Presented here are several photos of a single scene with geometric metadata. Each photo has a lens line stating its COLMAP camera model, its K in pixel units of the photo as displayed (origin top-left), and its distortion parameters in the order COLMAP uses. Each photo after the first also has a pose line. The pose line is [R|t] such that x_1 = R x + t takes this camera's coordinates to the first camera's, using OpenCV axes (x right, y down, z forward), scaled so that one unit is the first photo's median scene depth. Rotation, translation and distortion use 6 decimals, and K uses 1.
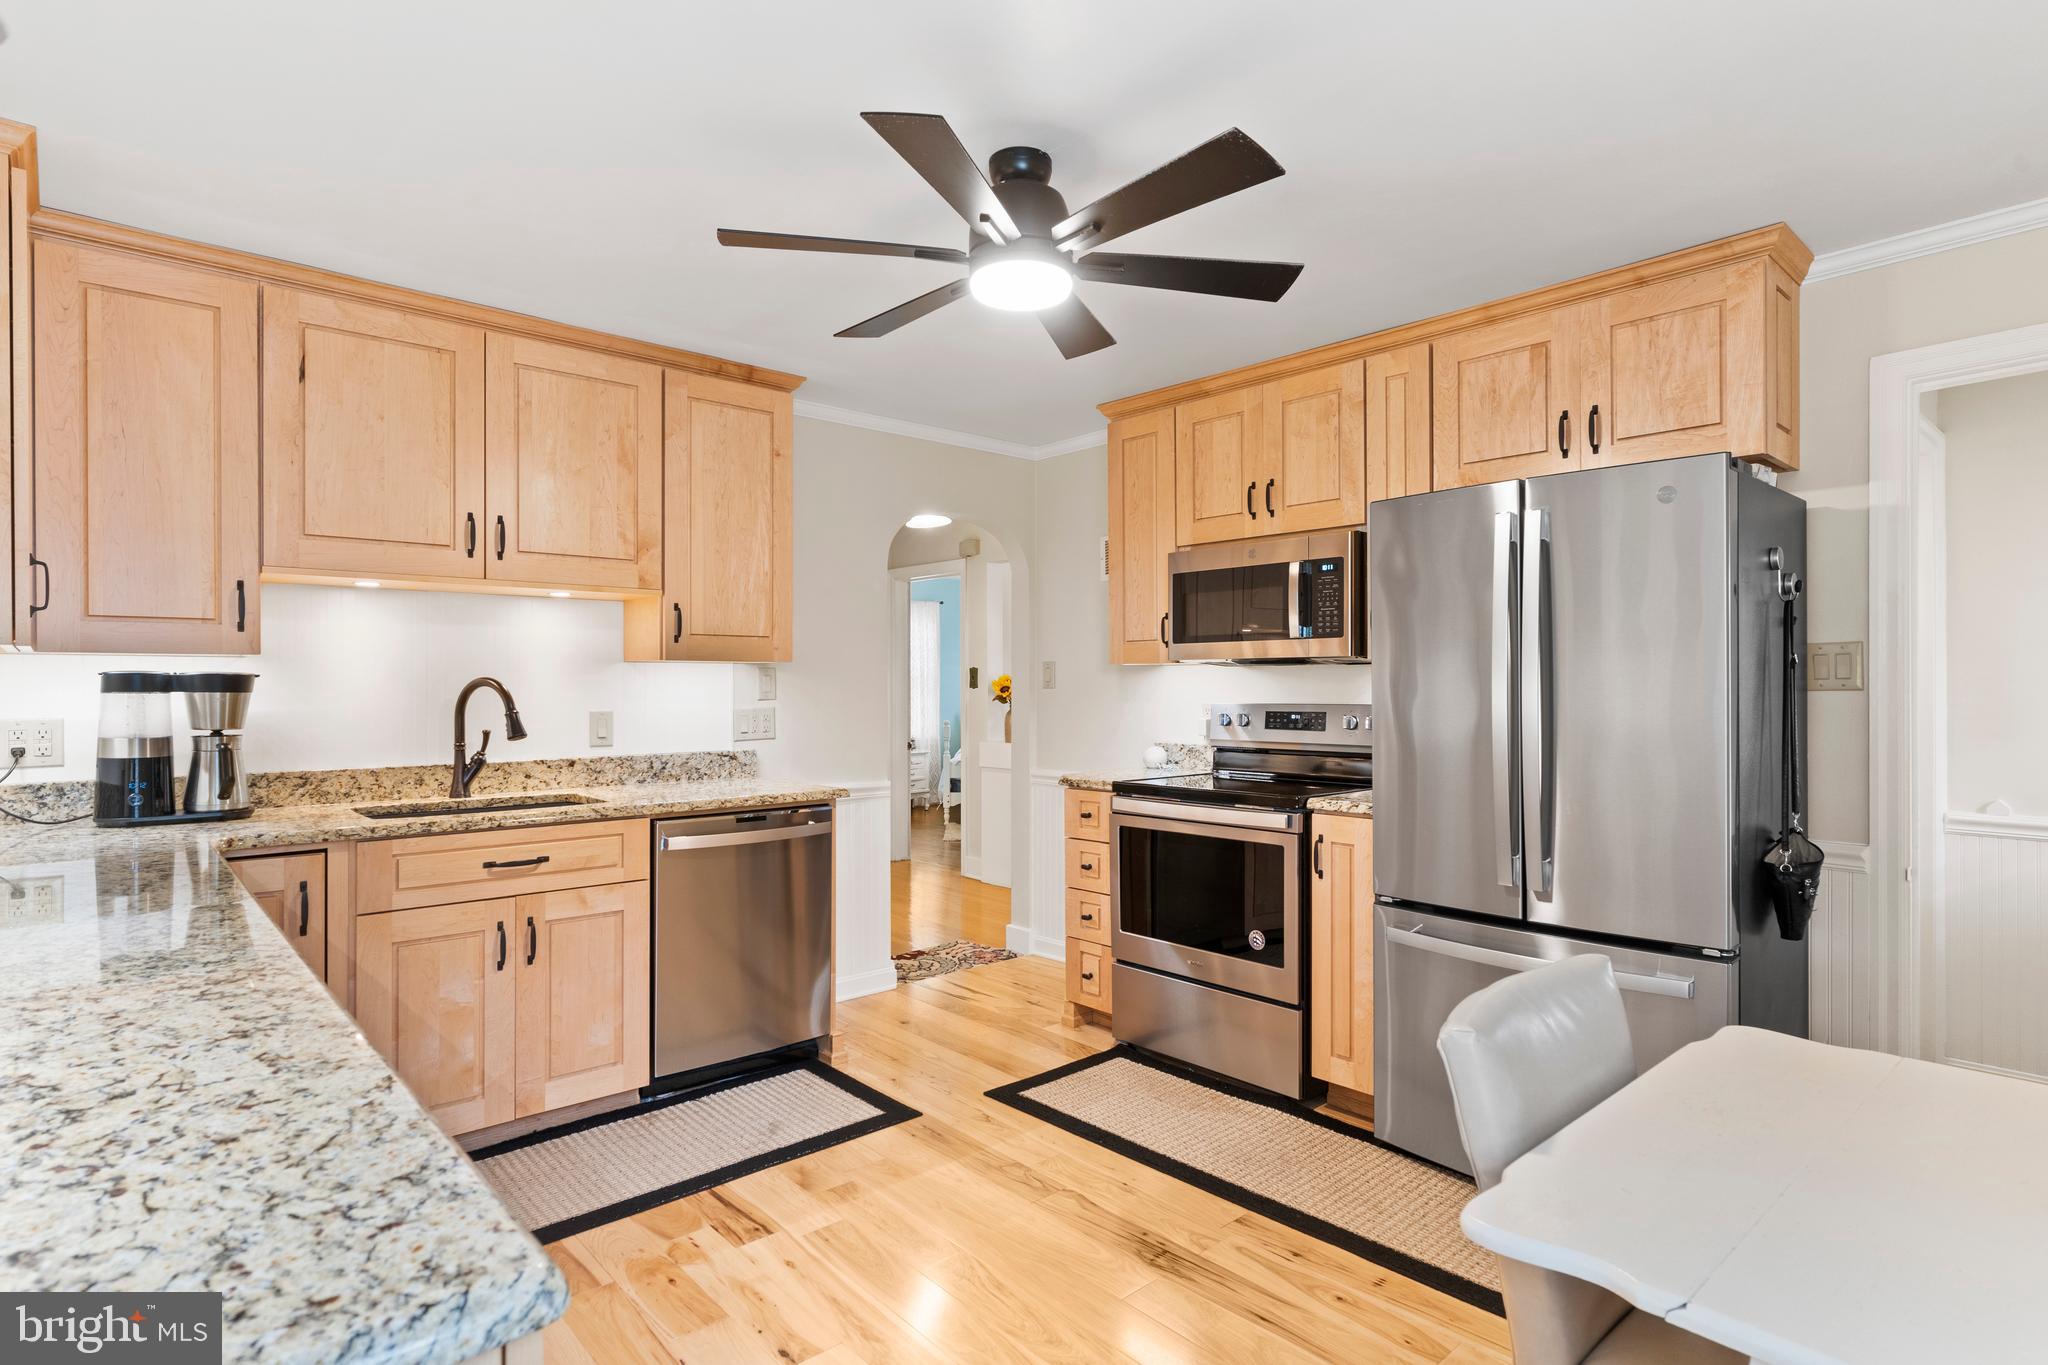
lens RADIAL K [[1047.3, 0, 1016.6], [0, 1047.3, 680.2], [0, 0, 1]] dist [-0.000772, 0.000246]
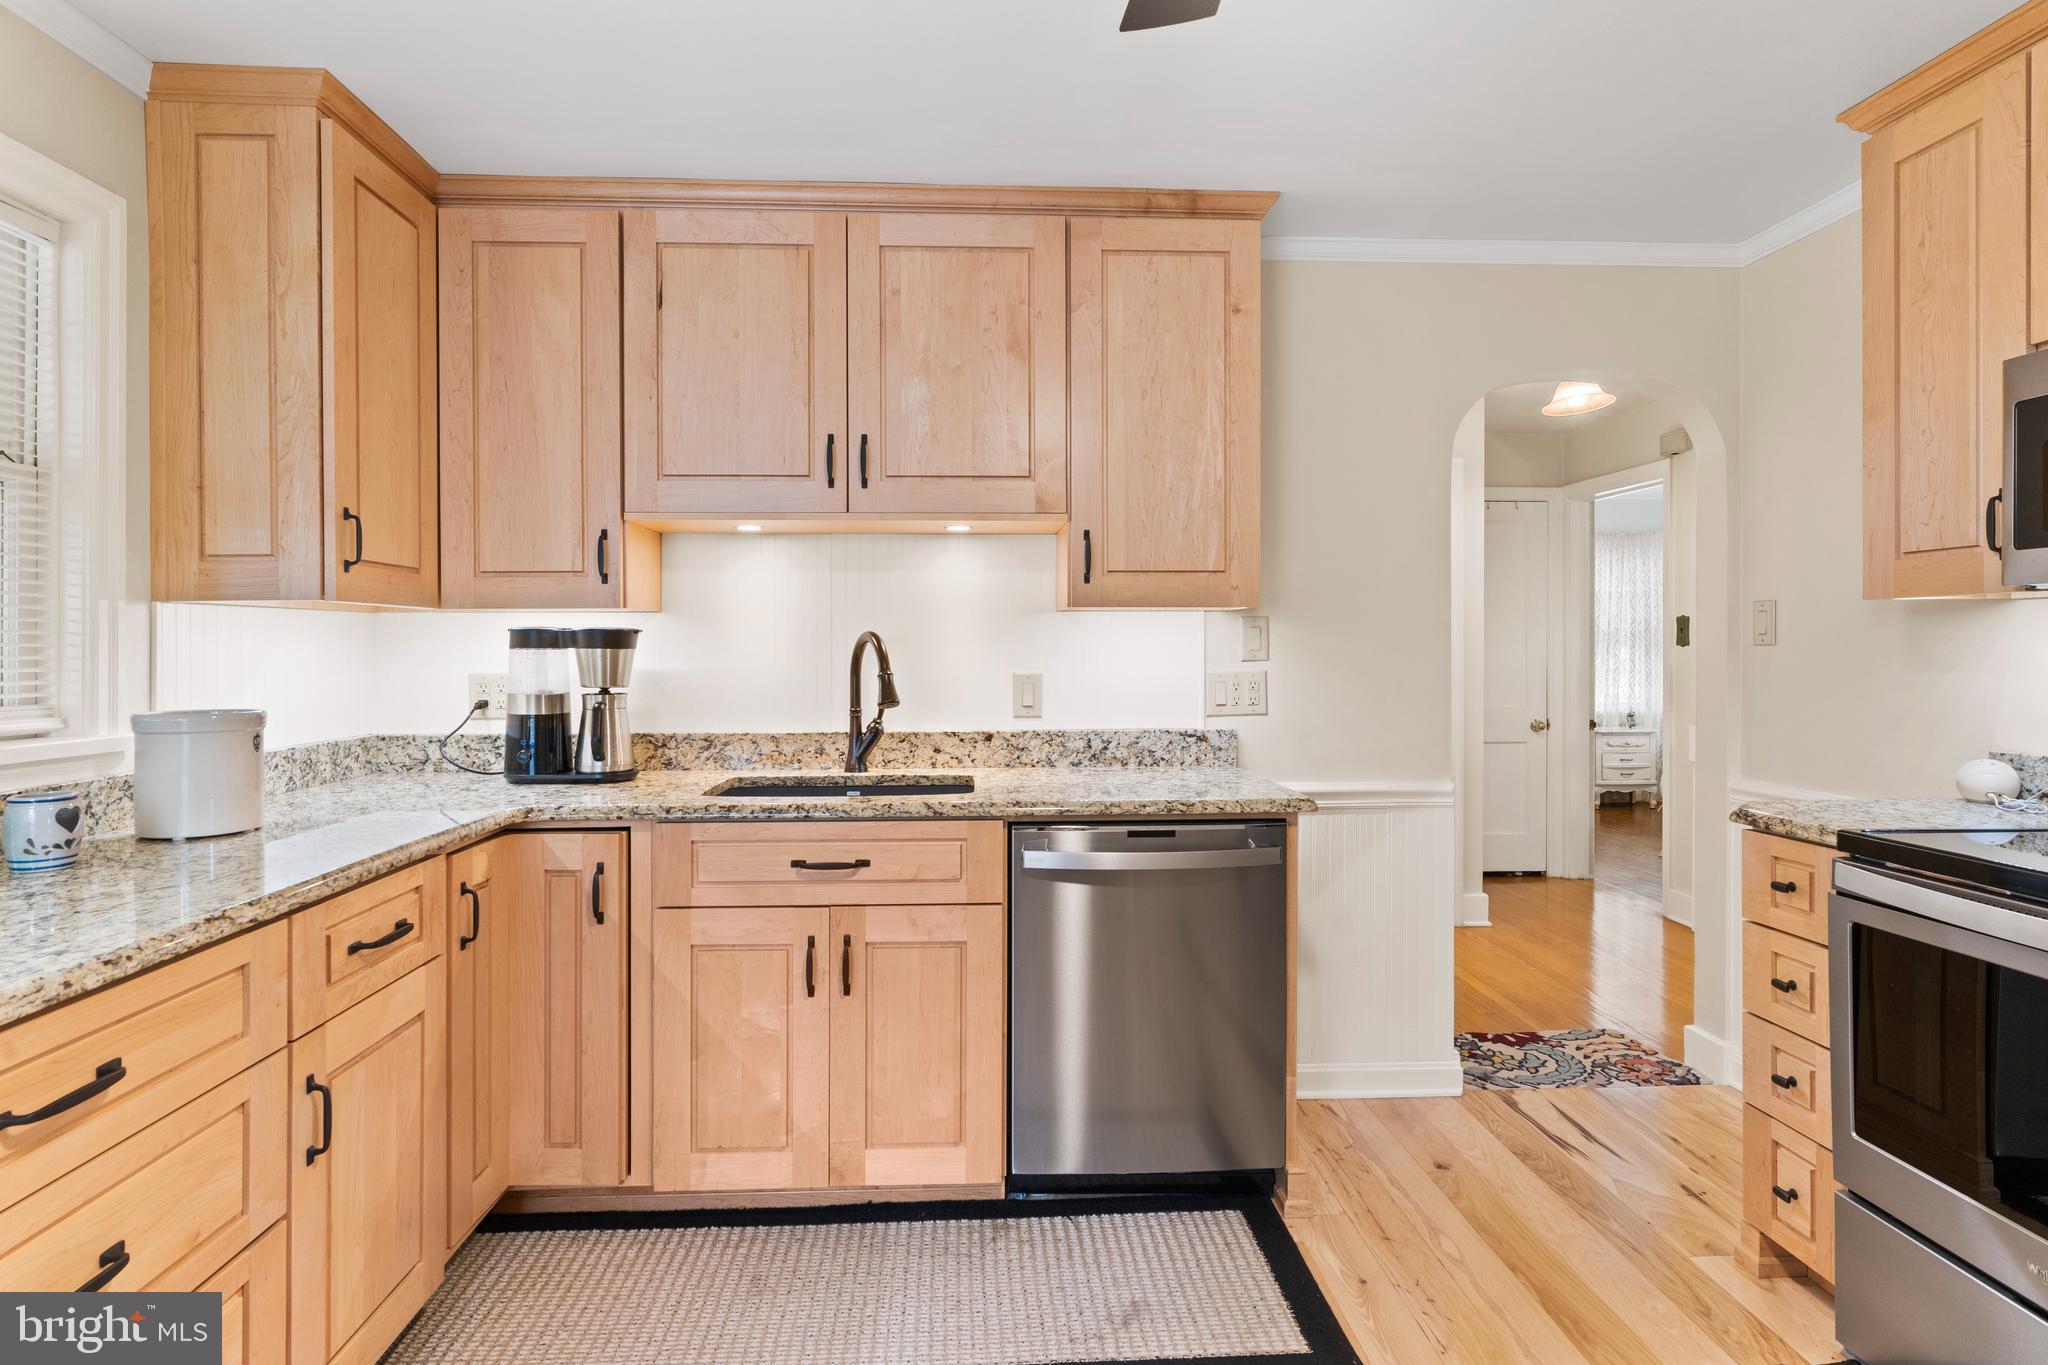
lens RADIAL K [[1055.8, 0, 1015.8], [0, 1055.8, 648.1], [0, 0, 1]] dist [-0.005915, 0.001096]
pose [[0.776943, 0.000731, -0.629570, 0.115895], [0.004641, 0.999966, 0.006887, 0.005257], [0.629554, -0.008273, 0.776913, 0.408451]]
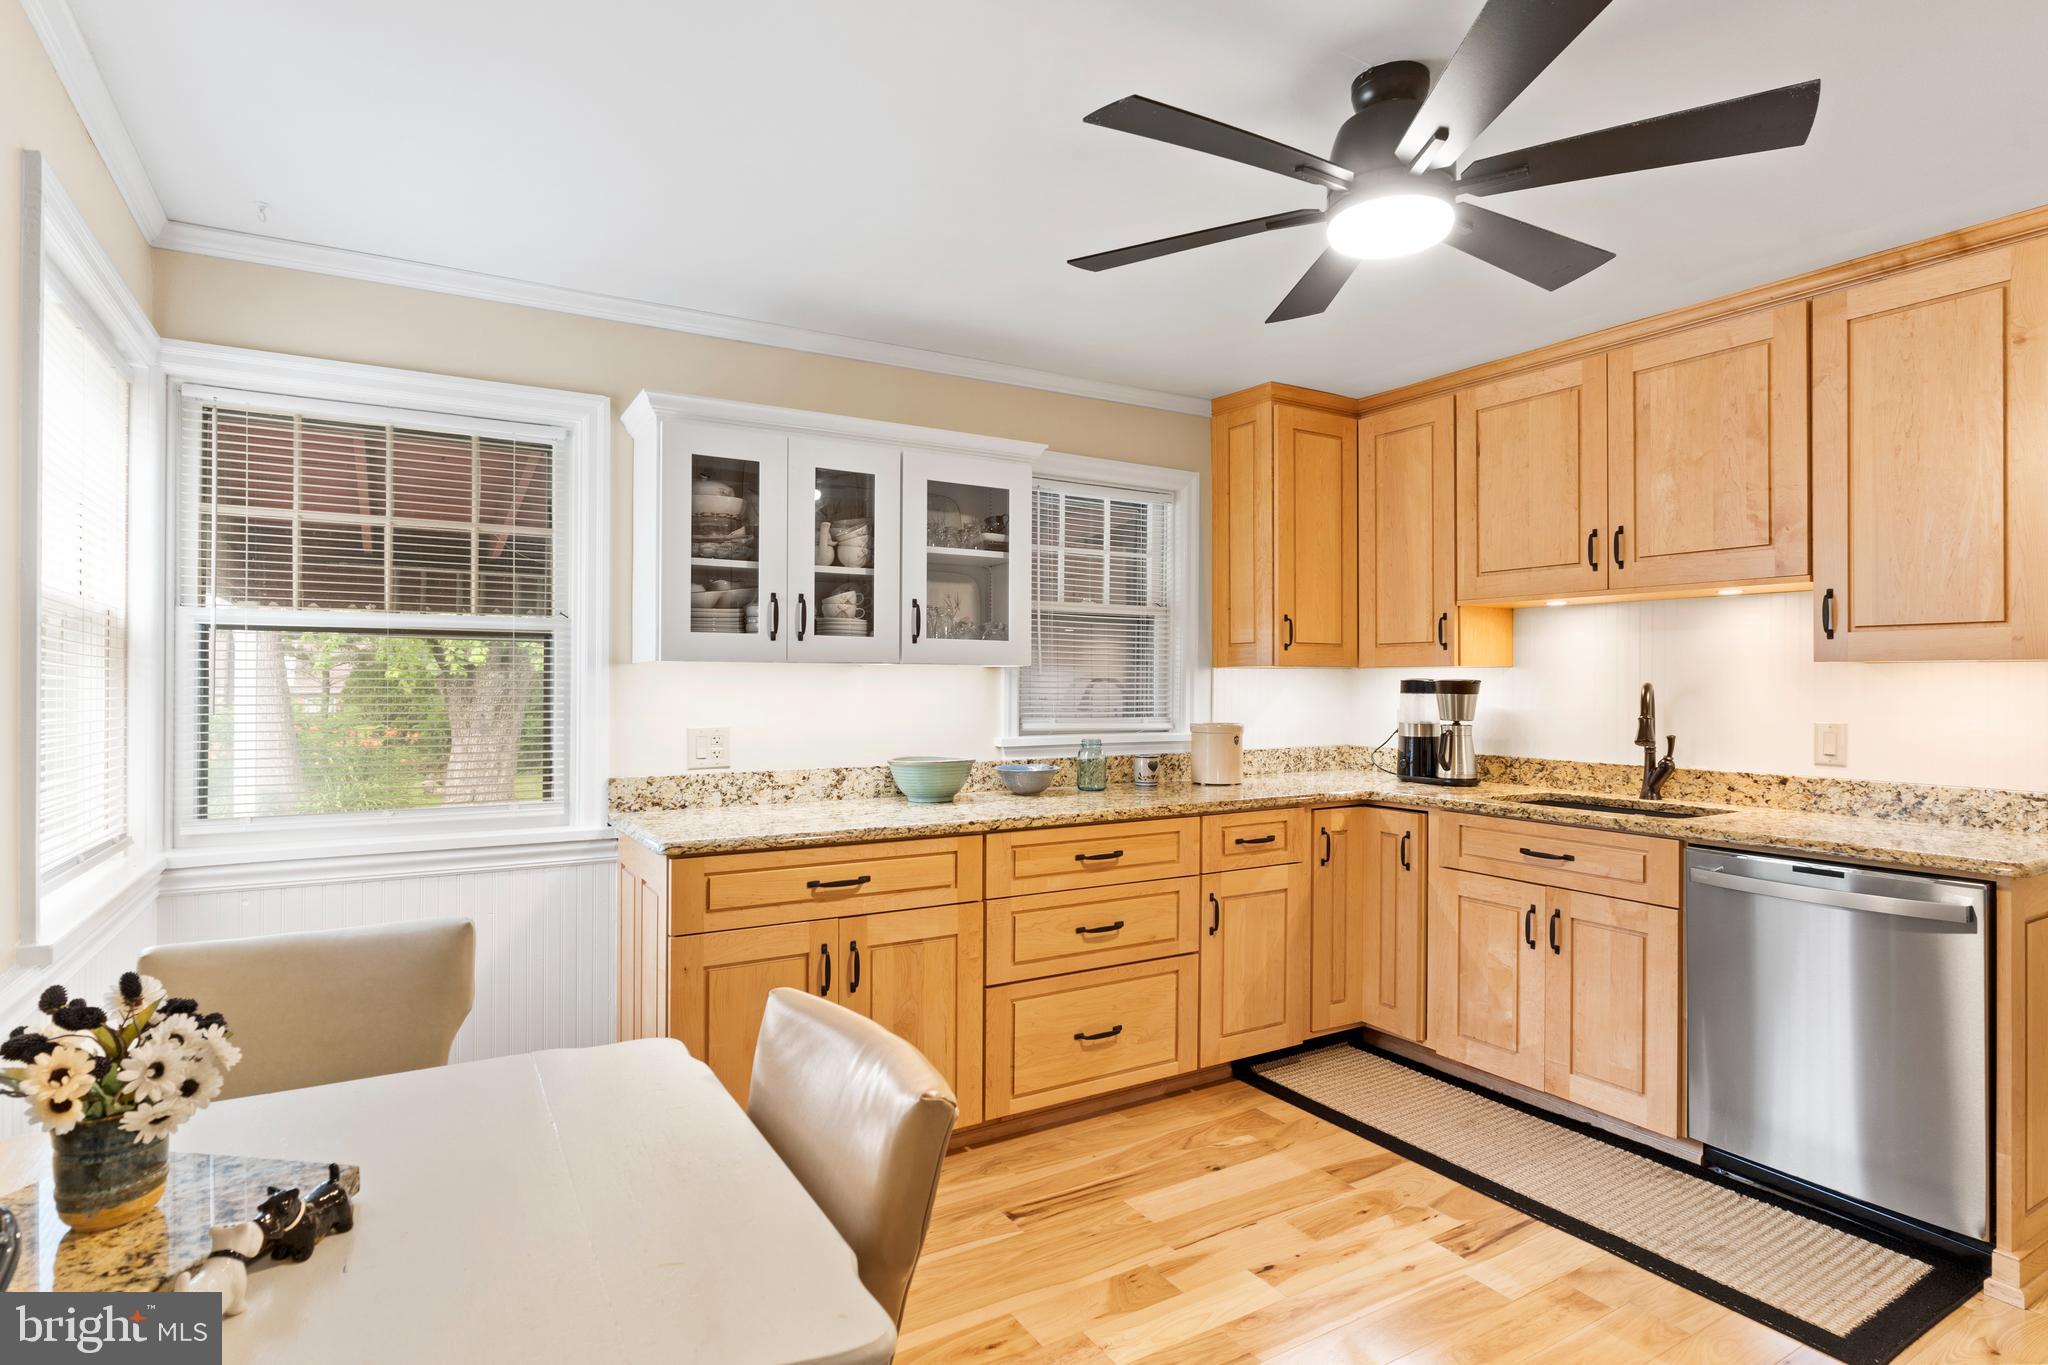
lens RADIAL K [[1067.6, 0, 1023.7], [0, 1067.6, 666.8], [0, 0, 1]] dist [0.000190, 0.000498]
pose [[-0.181760, -0.011323, -0.983278, 0.614299], [0.002134, 0.999927, -0.011909, -0.007042], [0.983341, -0.004263, -0.181722, 0.582793]]
